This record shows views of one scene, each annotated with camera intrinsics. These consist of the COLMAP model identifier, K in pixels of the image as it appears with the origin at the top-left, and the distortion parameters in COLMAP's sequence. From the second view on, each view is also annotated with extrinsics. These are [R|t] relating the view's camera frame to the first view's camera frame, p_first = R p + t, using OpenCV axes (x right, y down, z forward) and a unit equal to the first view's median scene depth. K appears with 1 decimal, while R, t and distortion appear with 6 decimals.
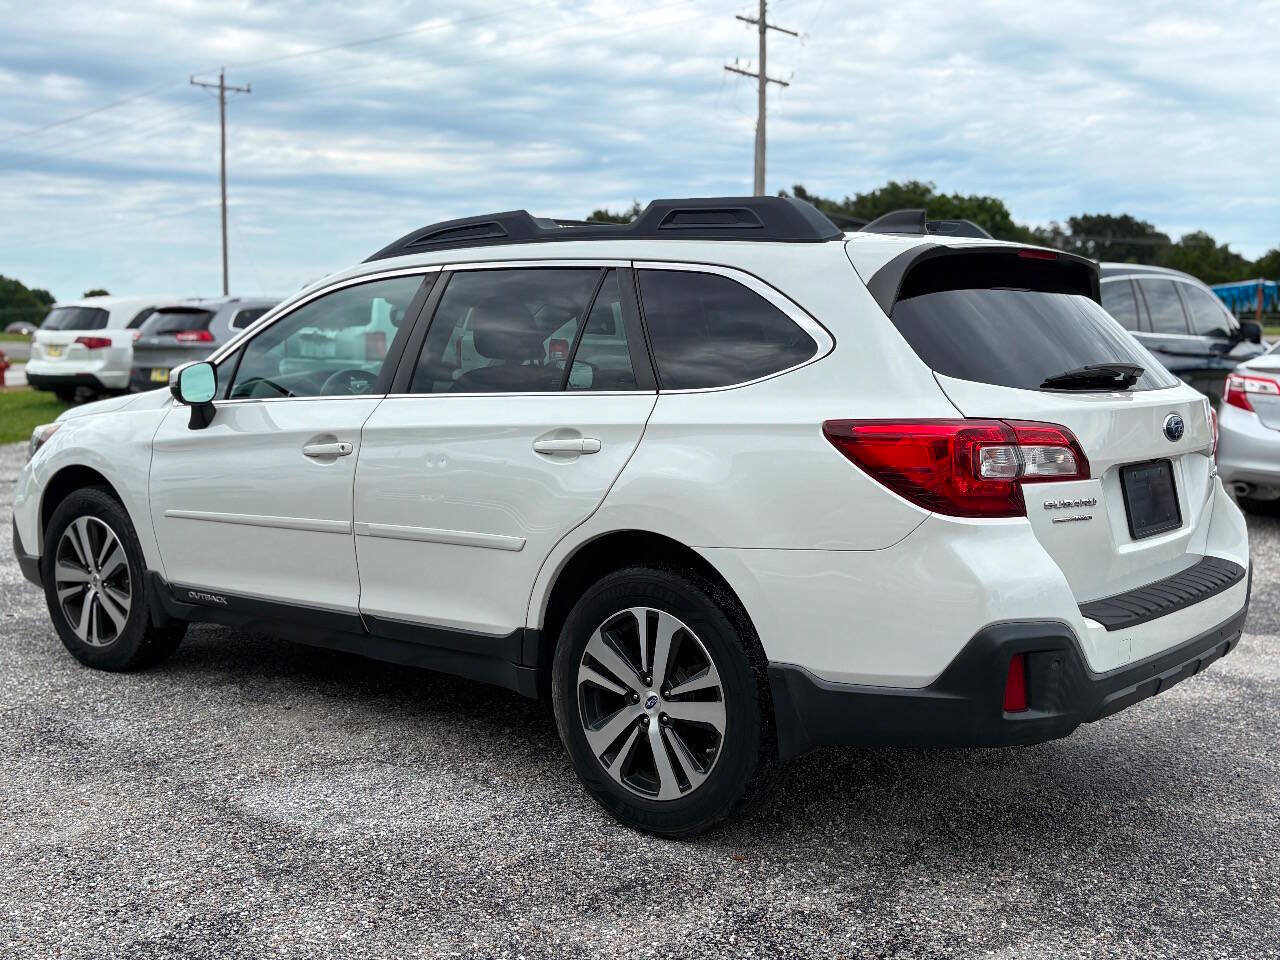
lens RADIAL K [[1393.2, 0, 652.3], [0, 1393.2, 471.8], [0, 0, 1]] dist [0.023097, 0.000000]
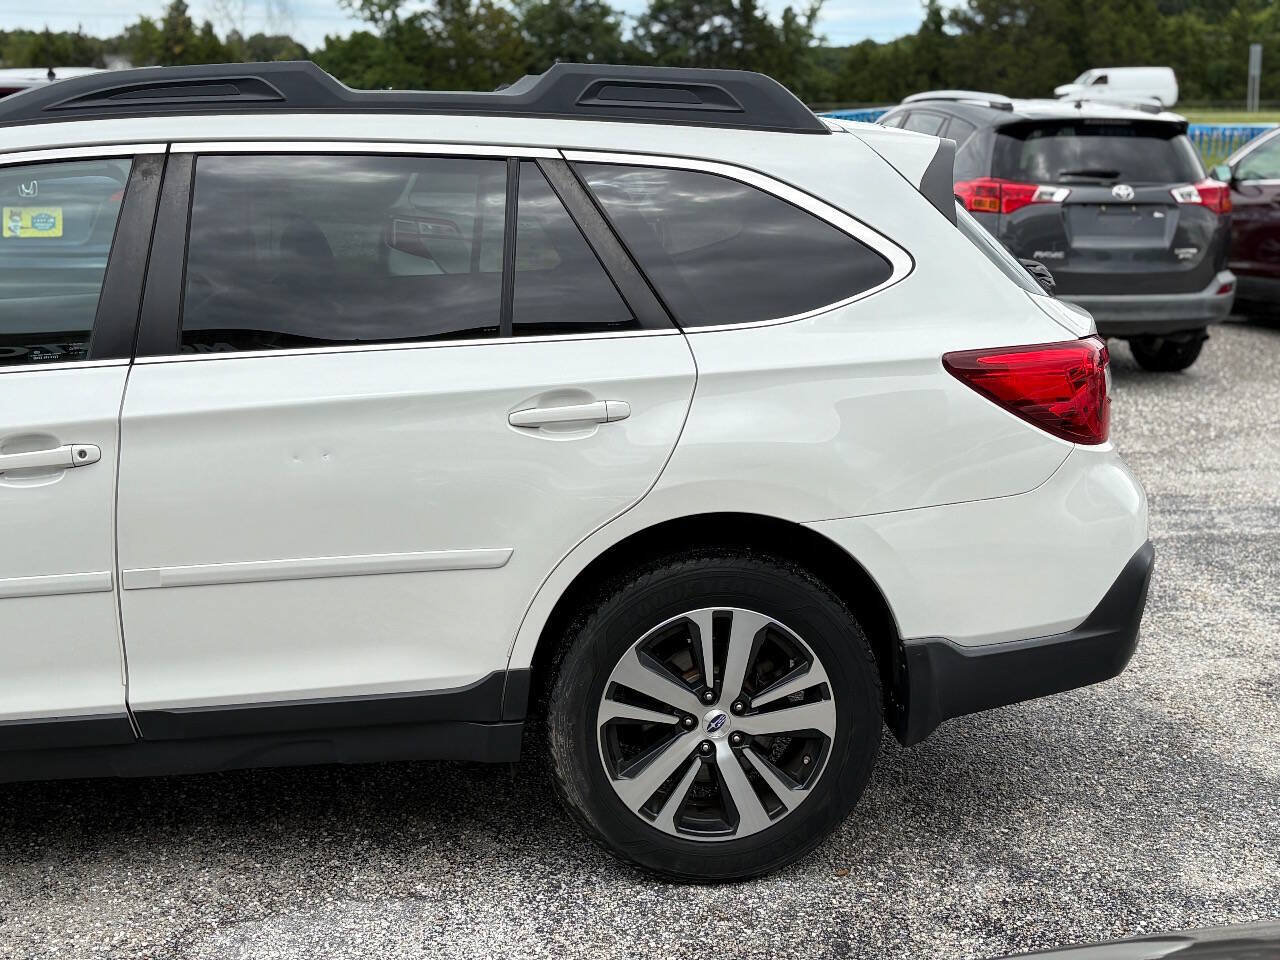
lens RADIAL K [[1702.7, 0, 641.5], [0, 1702.7, 487.0], [0, 0, 1]] dist [0.061884, 0.000000]
pose [[0.680081, -0.153349, 0.716920, -0.679516], [0.072334, 0.987143, 0.142533, -0.104955], [-0.729560, -0.045076, 0.682430, 0.361491]]
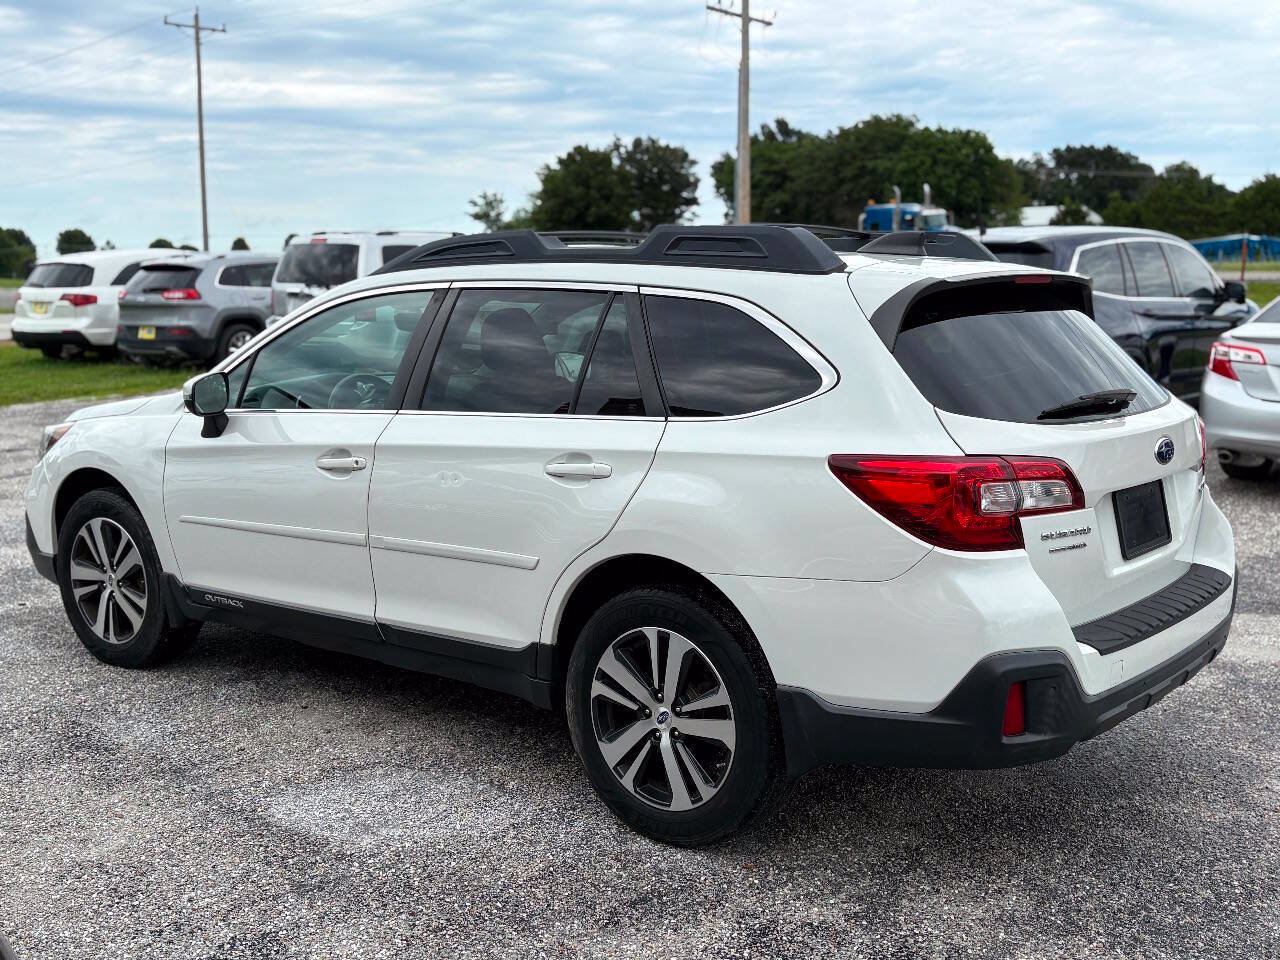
lens RADIAL K [[1393.7, 0, 645.7], [0, 1393.7, 470.7], [0, 0, 1]] dist [0.022445, 0.000000]
pose [[0.999935, -0.008705, 0.007325, -0.018941], [0.008370, 0.998972, 0.044553, -0.063407], [-0.007706, -0.044489, 0.998980, -0.032988]]
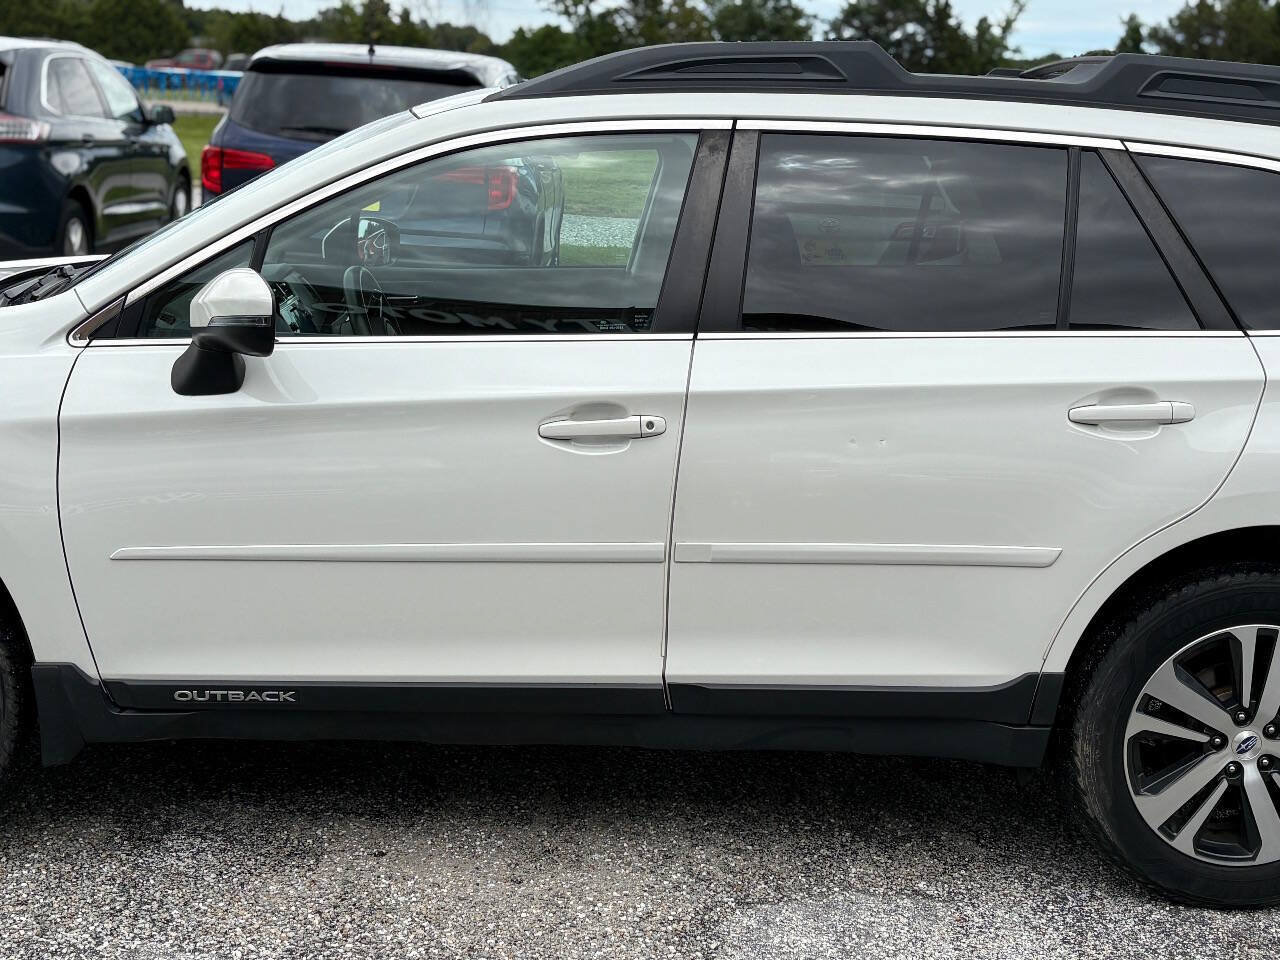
lens RADIAL K [[1702.7, 0, 648.8], [0, 1702.7, 487.9], [0, 0, 1]] dist [0.061884, 0.000000]
pose [[0.747238, -0.106348, 0.655992, -0.816468], [0.019249, 0.990162, 0.138596, -0.106400], [-0.664278, -0.090937, 0.741934, 0.513846]]
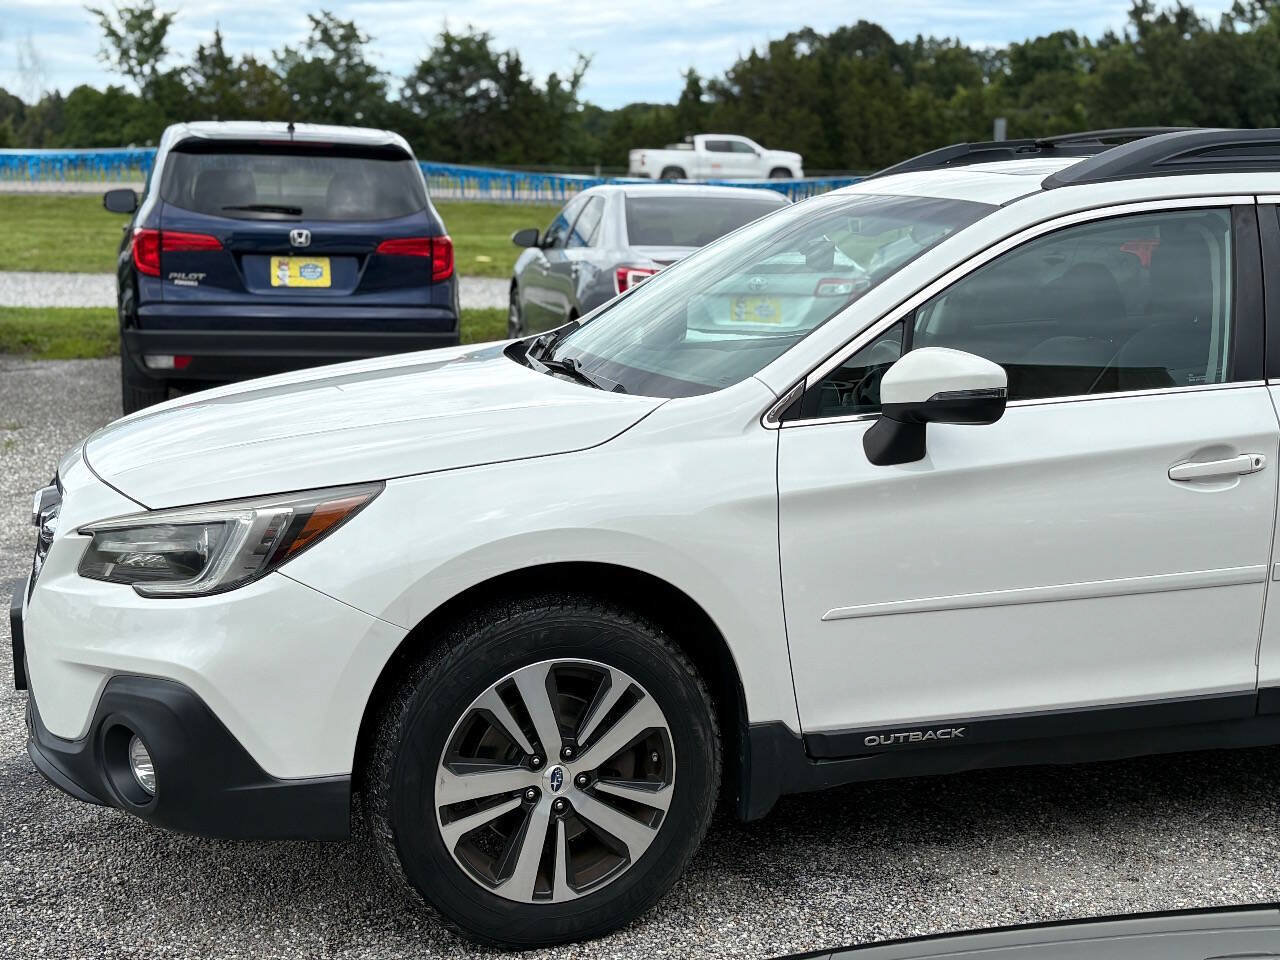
lens RADIAL K [[1702.7, 0, 637.5], [0, 1702.7, 472.2], [0, 0, 1]] dist [0.061884, 0.000000]
pose [[0.565806, -0.128684, 0.814435, -1.258726], [0.066983, 0.991655, 0.110151, -0.146210], [-0.821813, -0.007771, 0.569704, 0.878339]]
